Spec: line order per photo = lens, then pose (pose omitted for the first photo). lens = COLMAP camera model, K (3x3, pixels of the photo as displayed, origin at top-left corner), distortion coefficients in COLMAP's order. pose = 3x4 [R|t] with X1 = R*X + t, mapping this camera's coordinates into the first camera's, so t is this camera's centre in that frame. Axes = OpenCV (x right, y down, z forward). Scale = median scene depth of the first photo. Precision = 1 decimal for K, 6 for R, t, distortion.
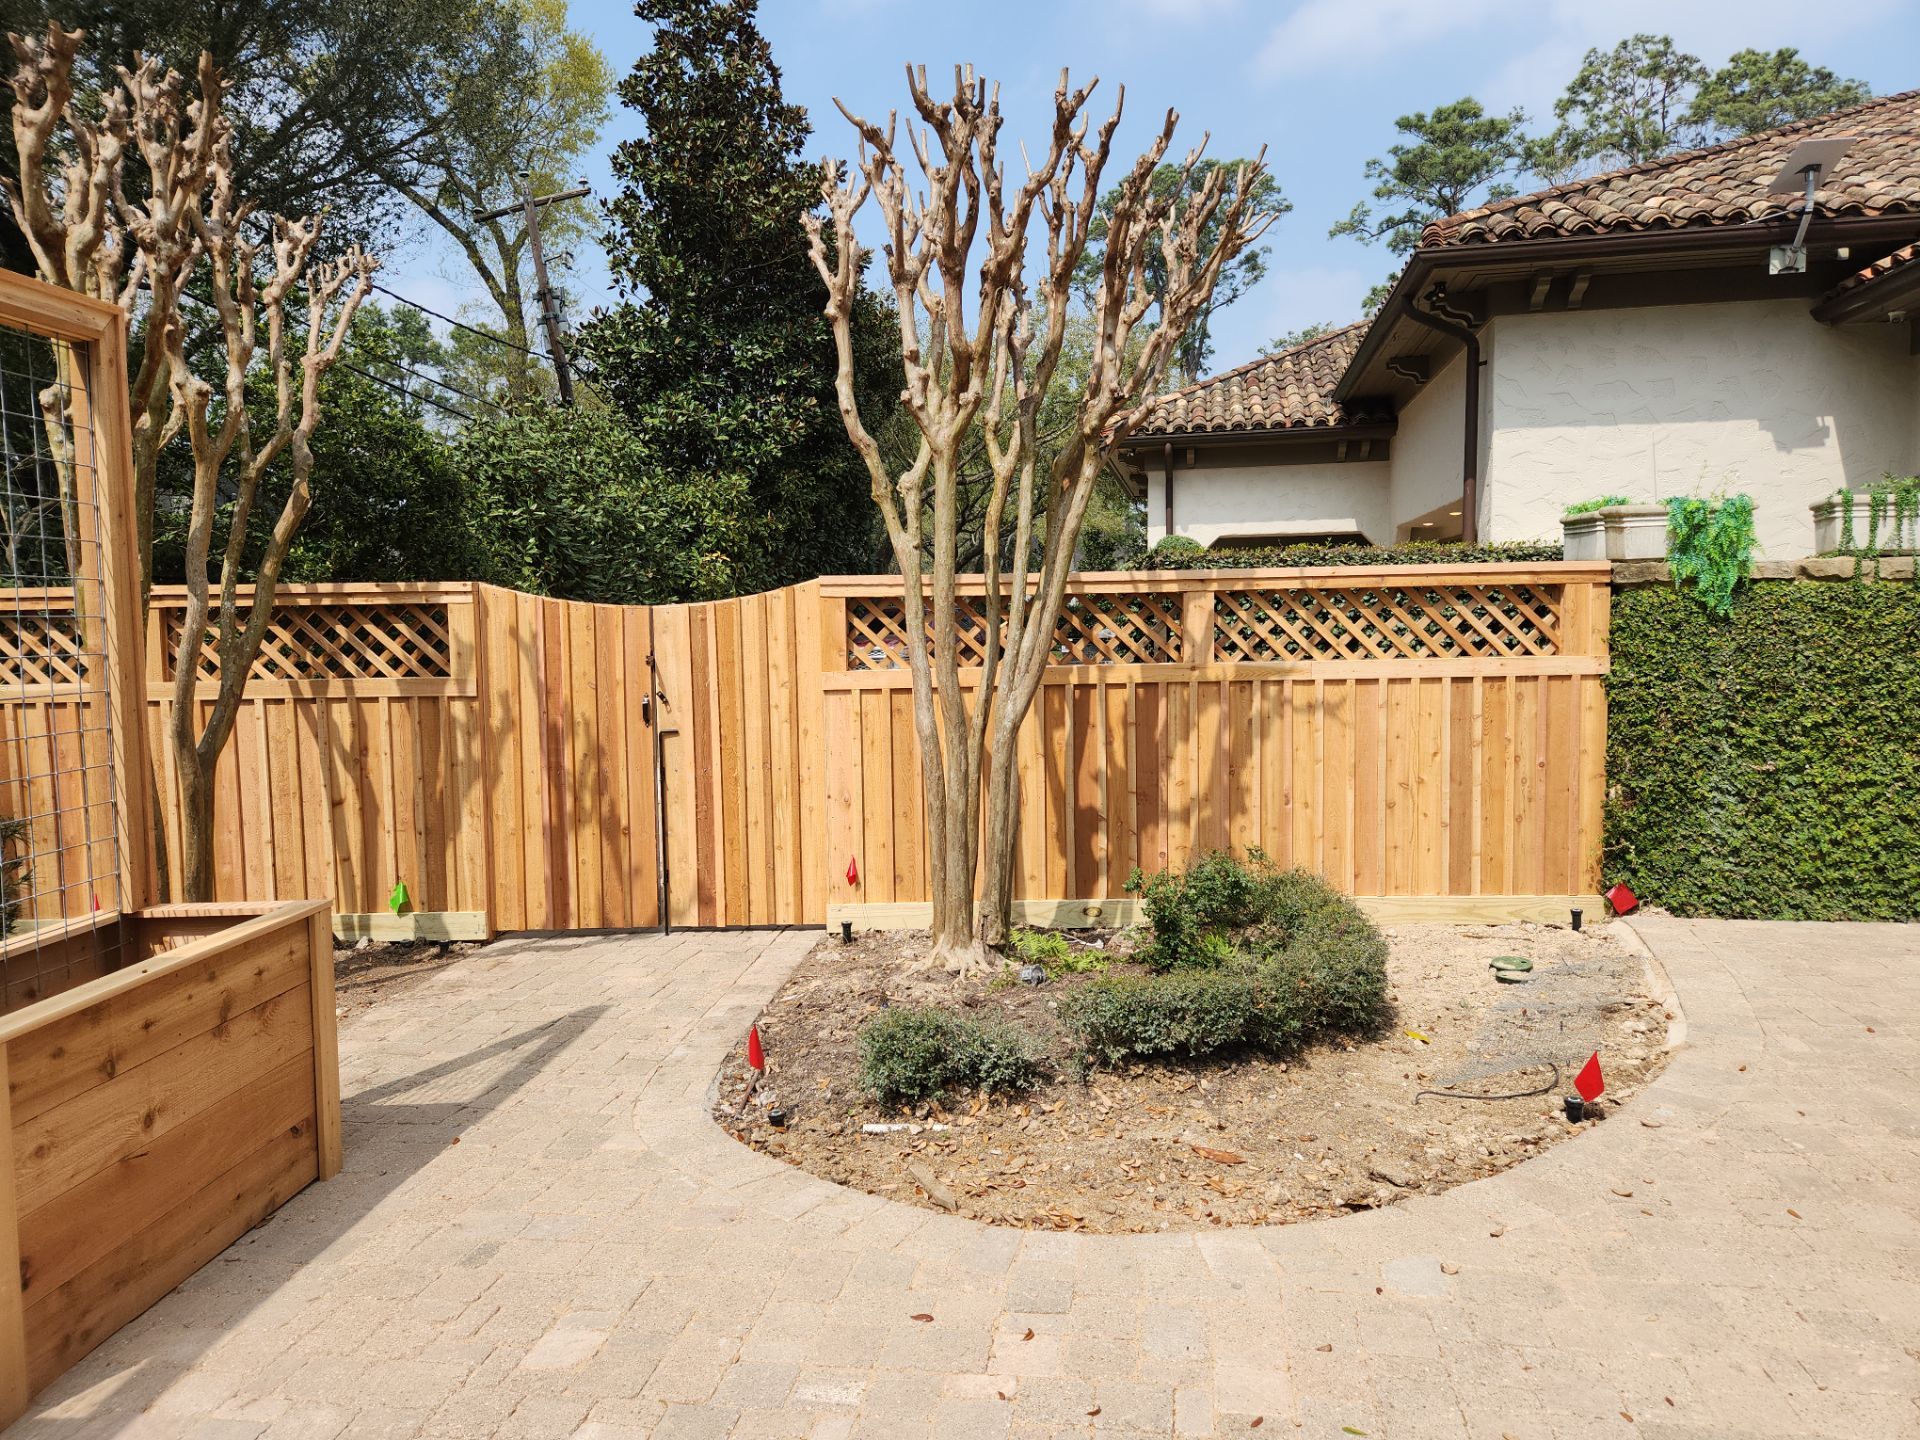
lens RADIAL K [[1281.6, 0, 967.9], [0, 1281.6, 702.2], [0, 0, 1]] dist [0.085617, -0.083429]
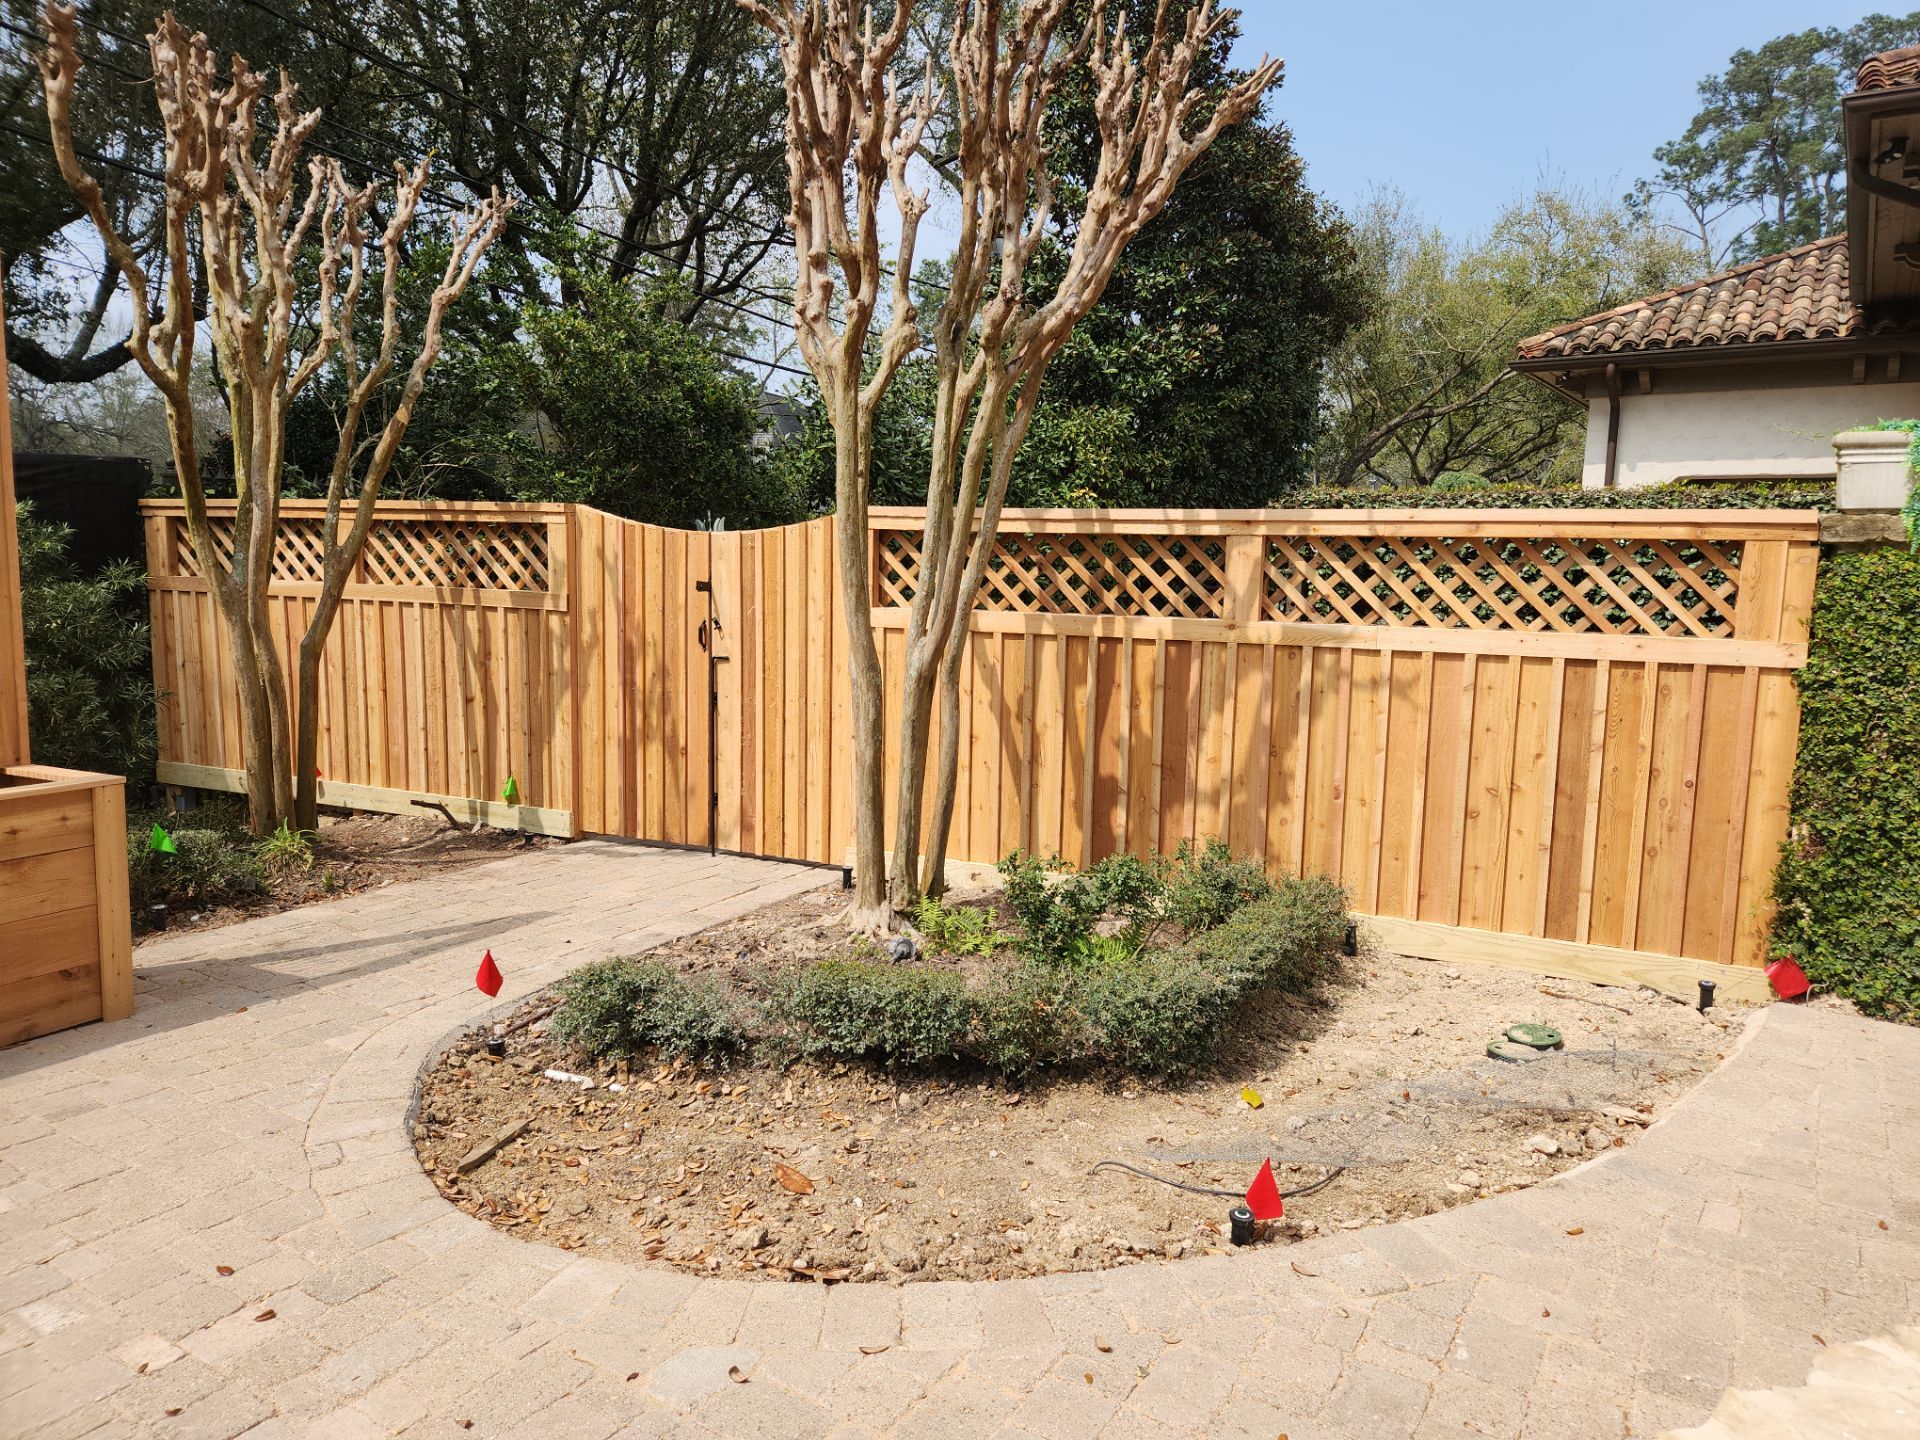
lens RADIAL K [[1282.7, 0, 970.5], [0, 1282.7, 709.0], [0, 0, 1]] dist [0.082367, -0.072664]
pose [[0.916027, 0.086687, -0.391638, 0.349702], [-0.066670, 0.995691, 0.064453, -0.015408], [0.395538, -0.032930, 0.917859, 0.149986]]
